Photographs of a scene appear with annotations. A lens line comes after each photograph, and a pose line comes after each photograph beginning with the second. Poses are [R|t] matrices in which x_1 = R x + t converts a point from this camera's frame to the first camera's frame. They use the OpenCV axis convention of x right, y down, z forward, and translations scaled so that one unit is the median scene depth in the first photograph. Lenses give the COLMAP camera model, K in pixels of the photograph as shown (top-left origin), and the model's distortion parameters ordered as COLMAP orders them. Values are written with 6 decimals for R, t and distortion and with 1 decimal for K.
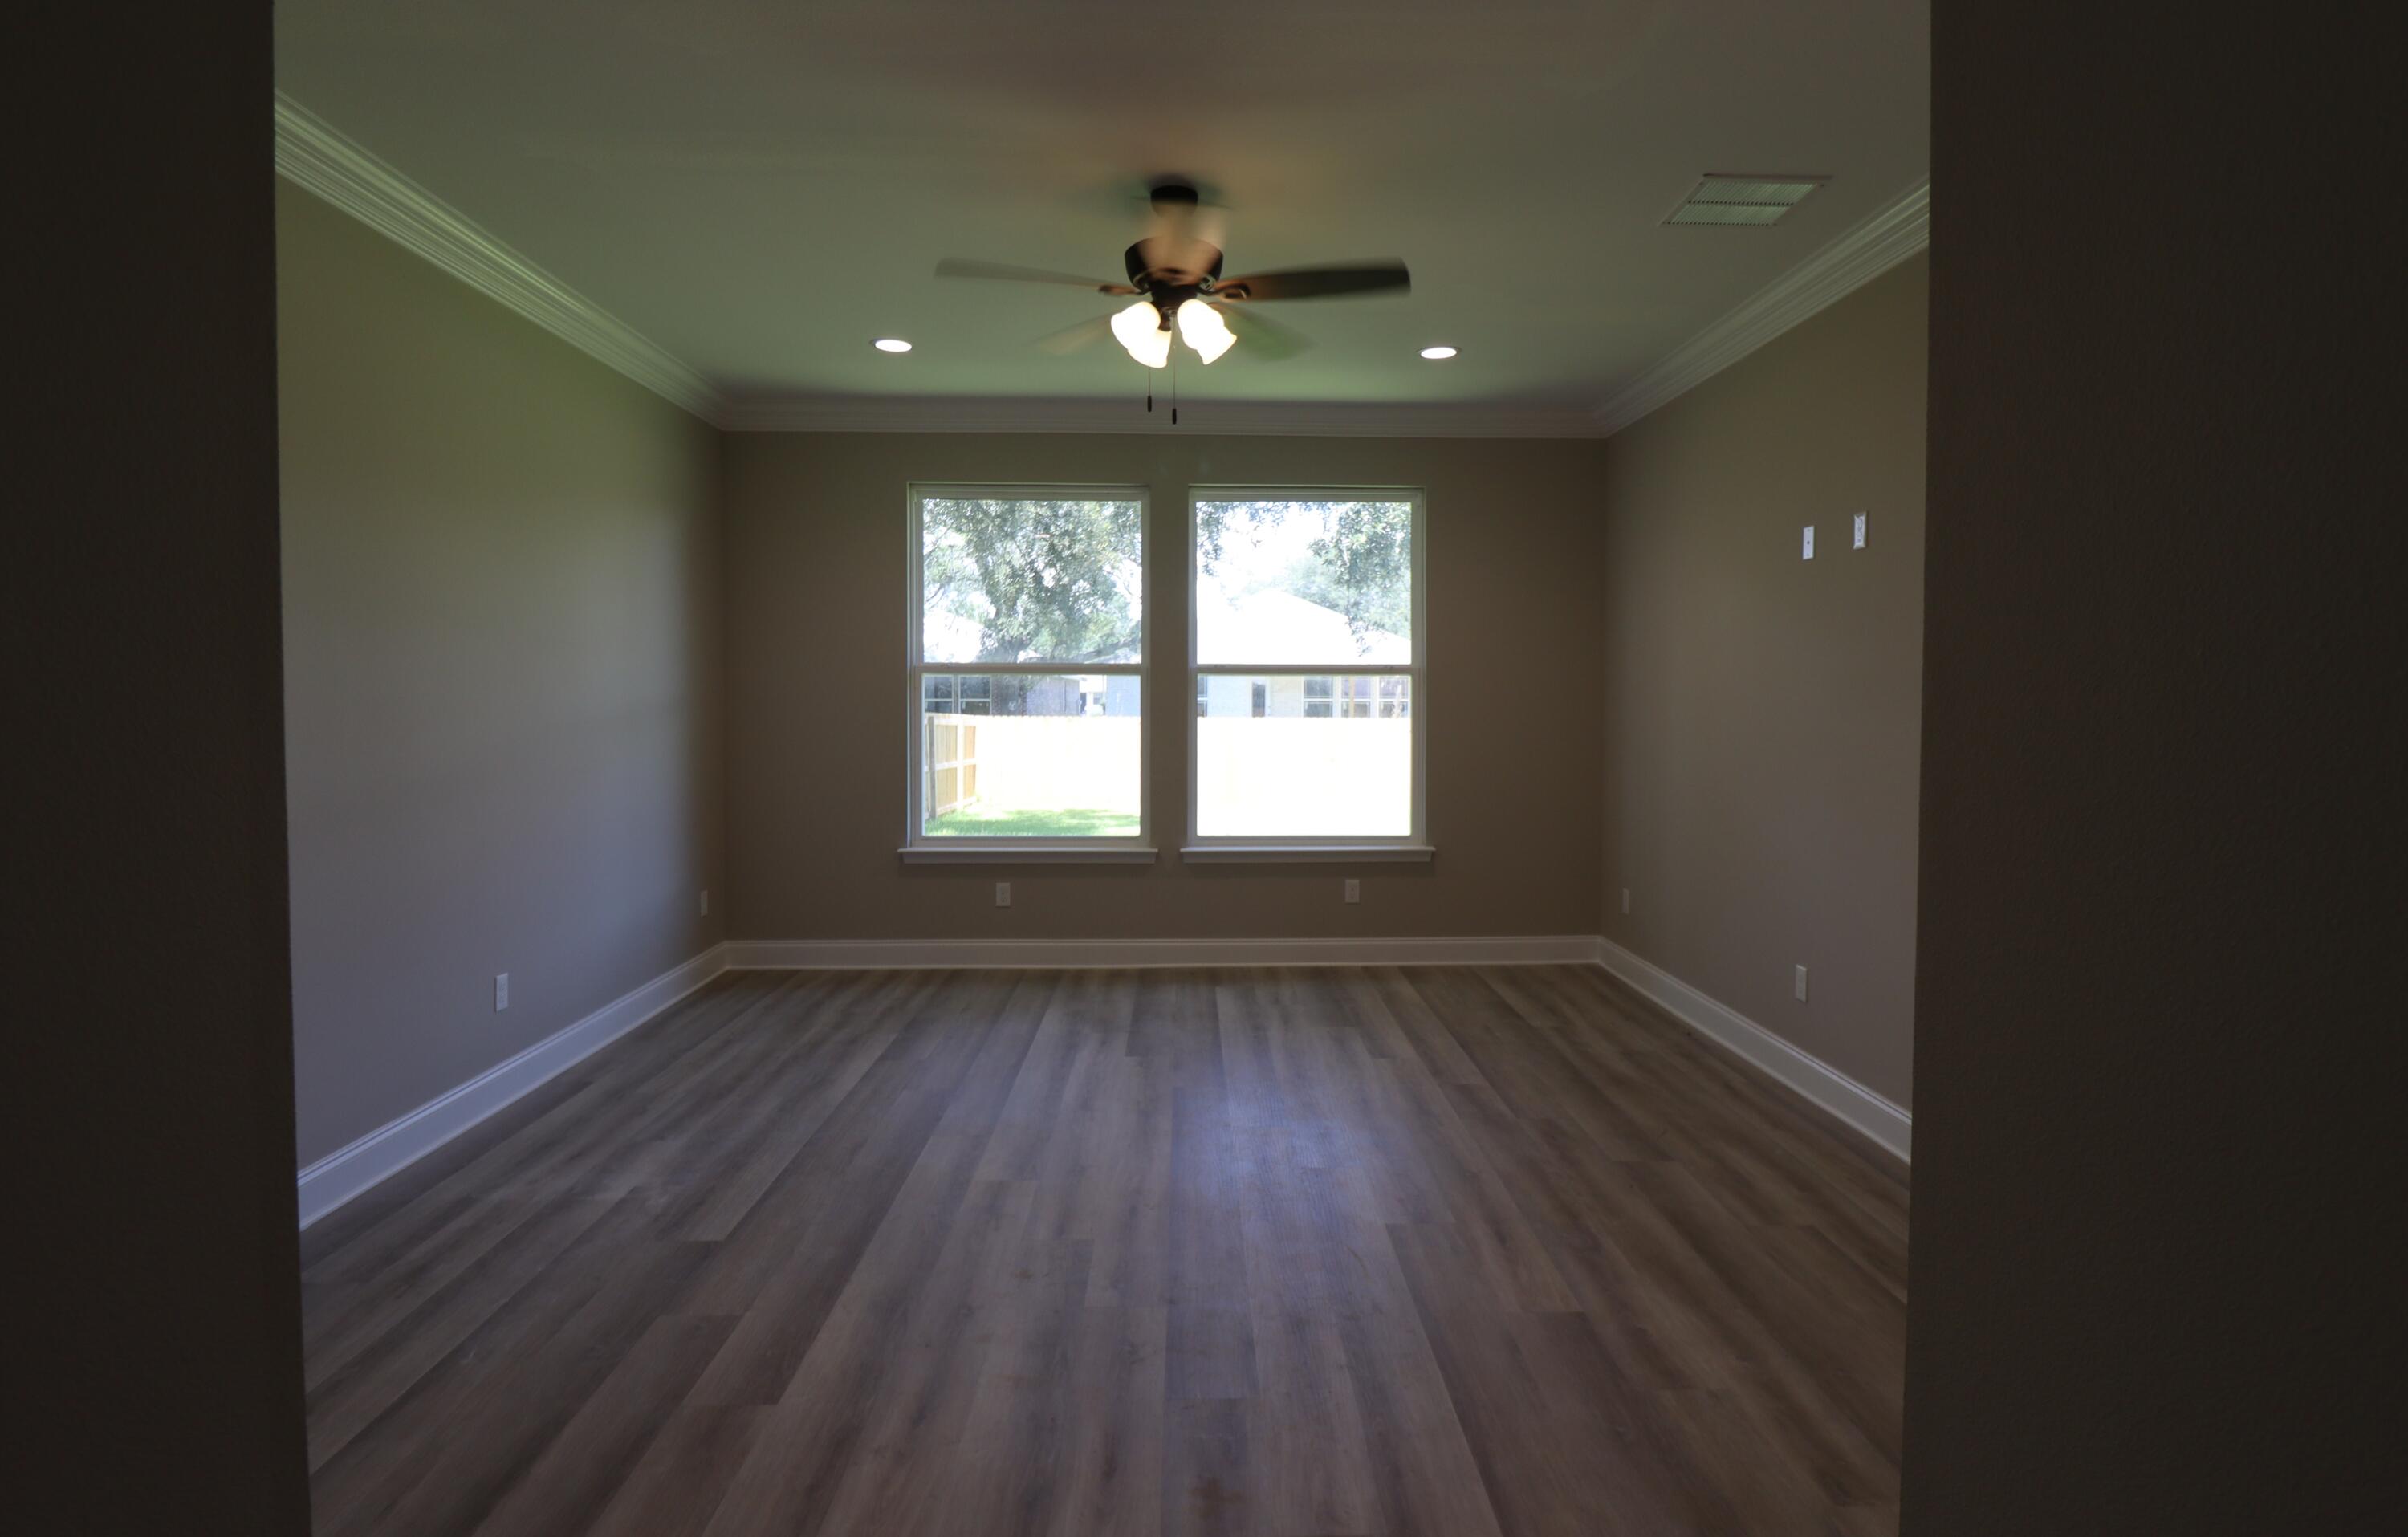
lens RADIAL K [[1221.6, 0, 1207.1], [0, 1221.6, 754.8], [0, 0, 1]] dist [-0.004181, -0.000860]
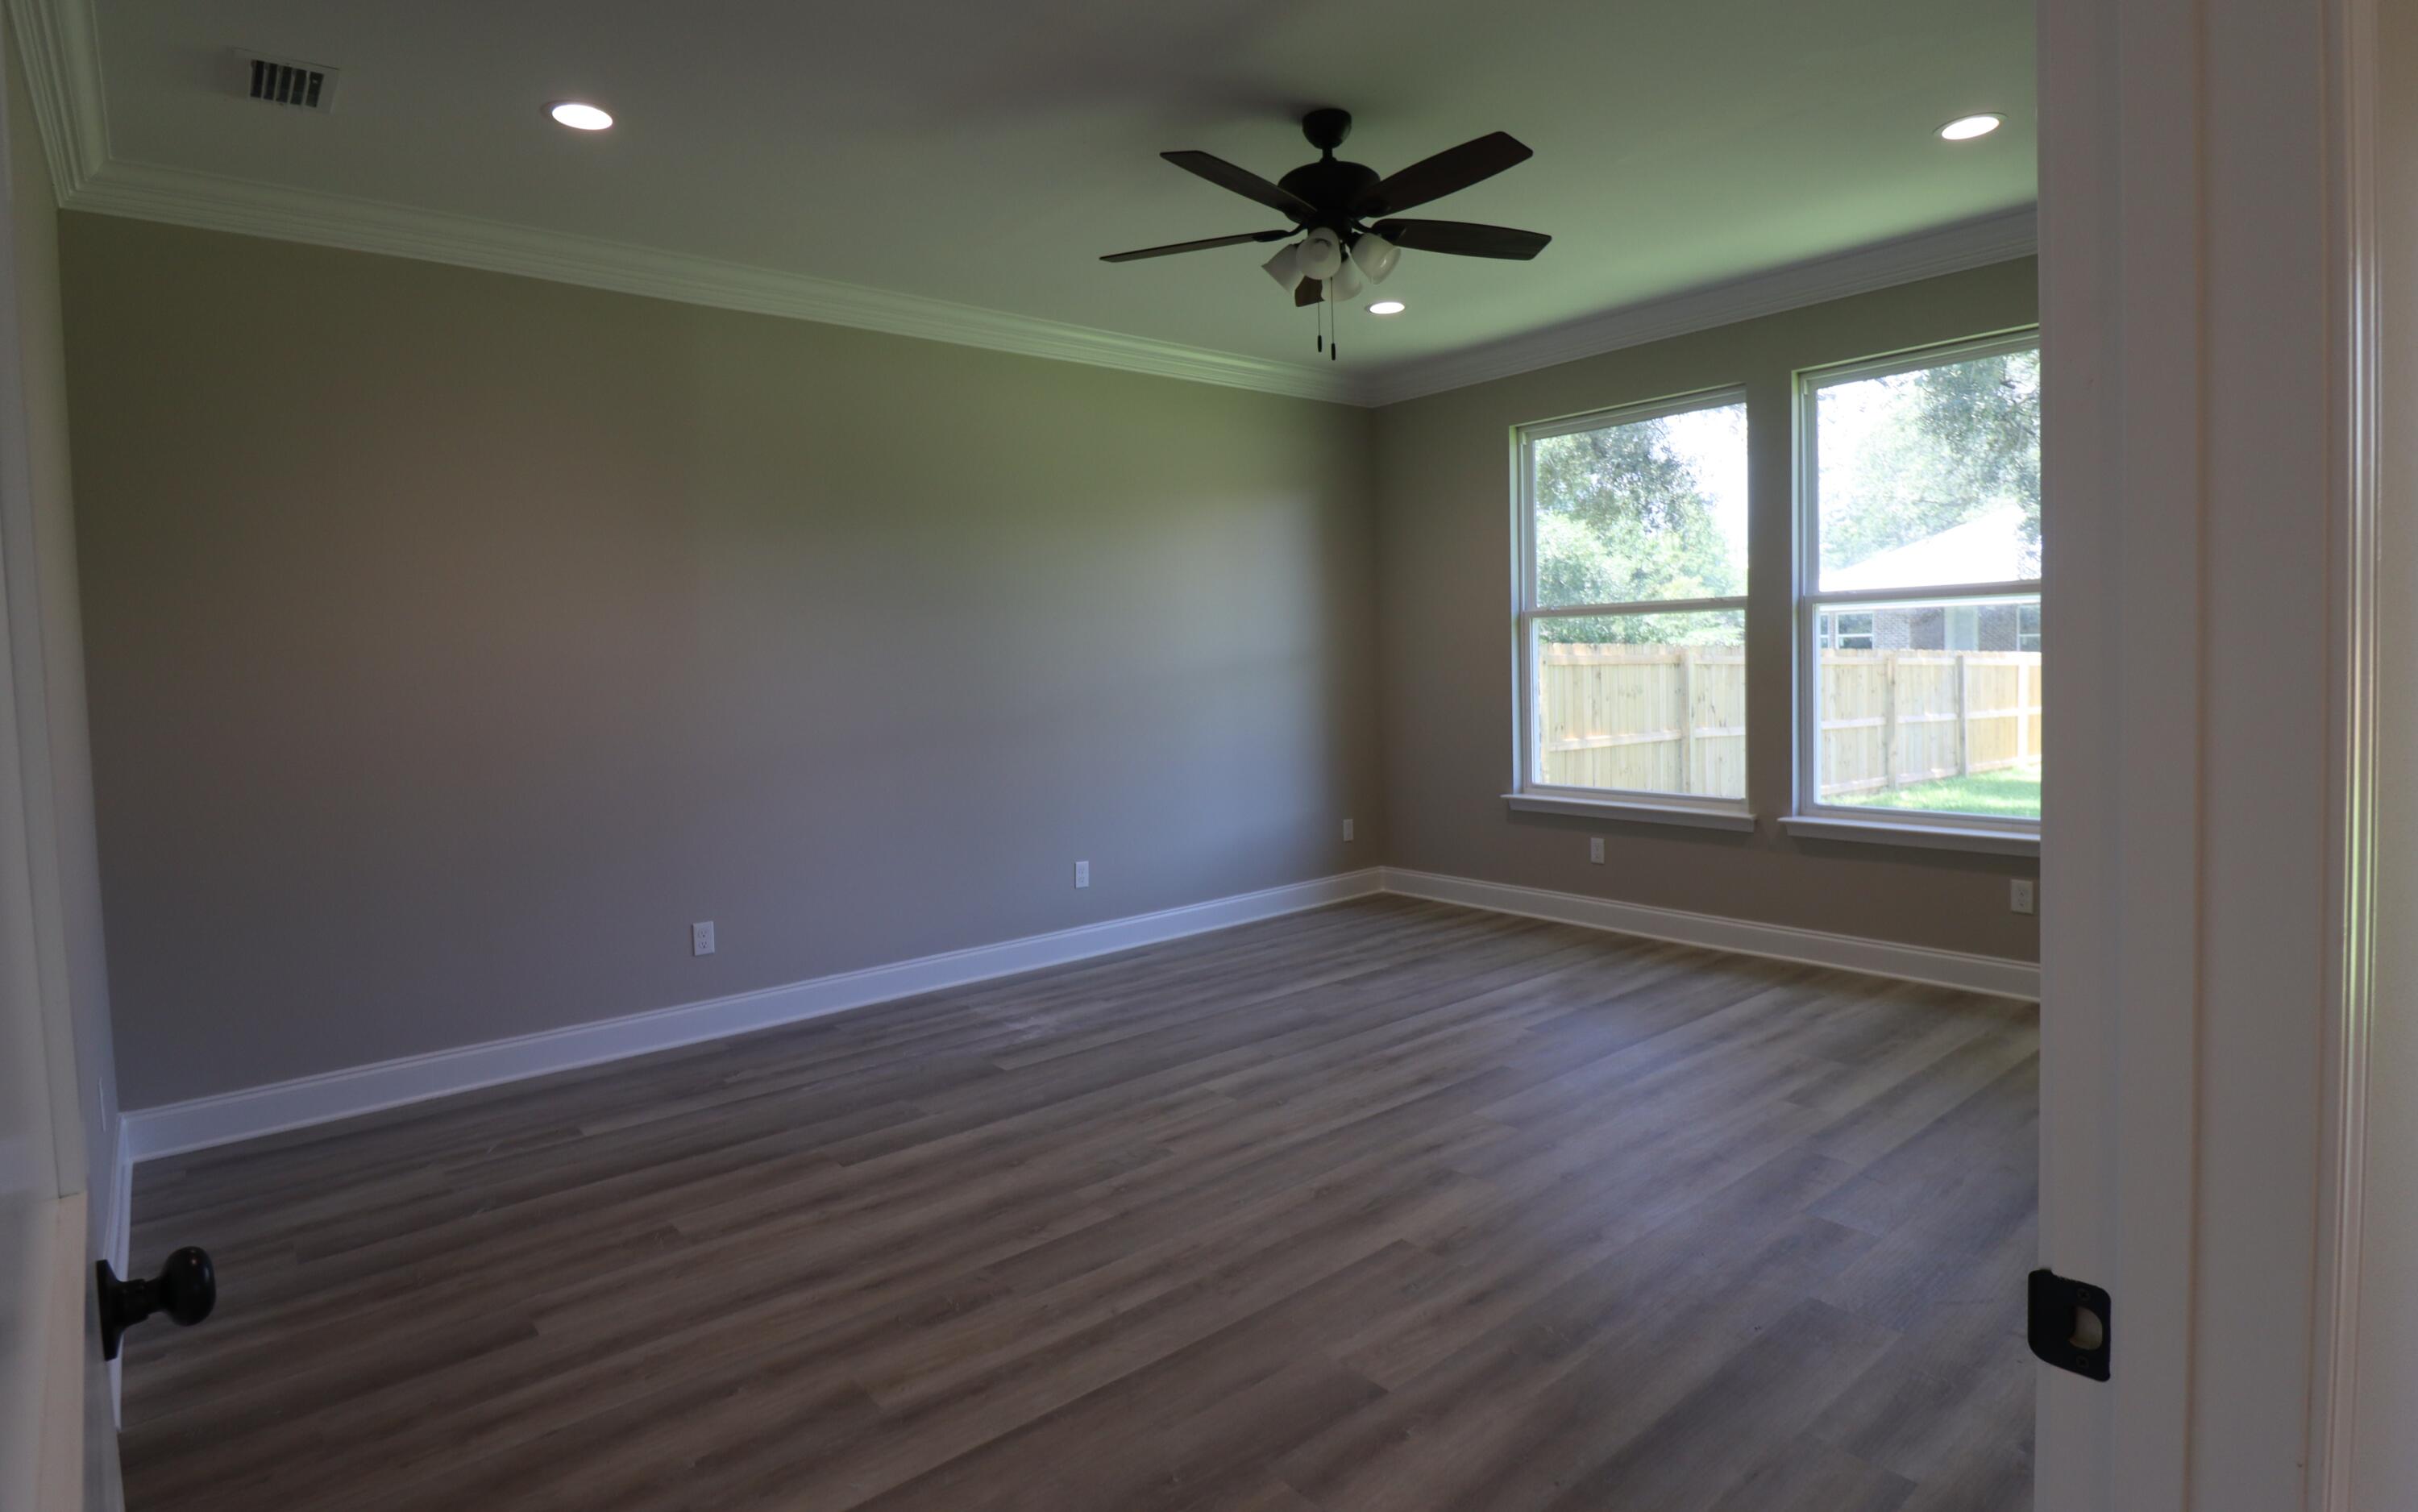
lens RADIAL K [[1221.2, 0, 1209.0], [0, 1221.2, 756.0], [0, 0, 1]] dist [-0.009771, -0.000370]
pose [[0.628078, 0.045386, -0.776825, 0.558945], [-0.007538, 0.998606, 0.052248, -0.008355], [0.778114, -0.026960, 0.627545, 0.264162]]
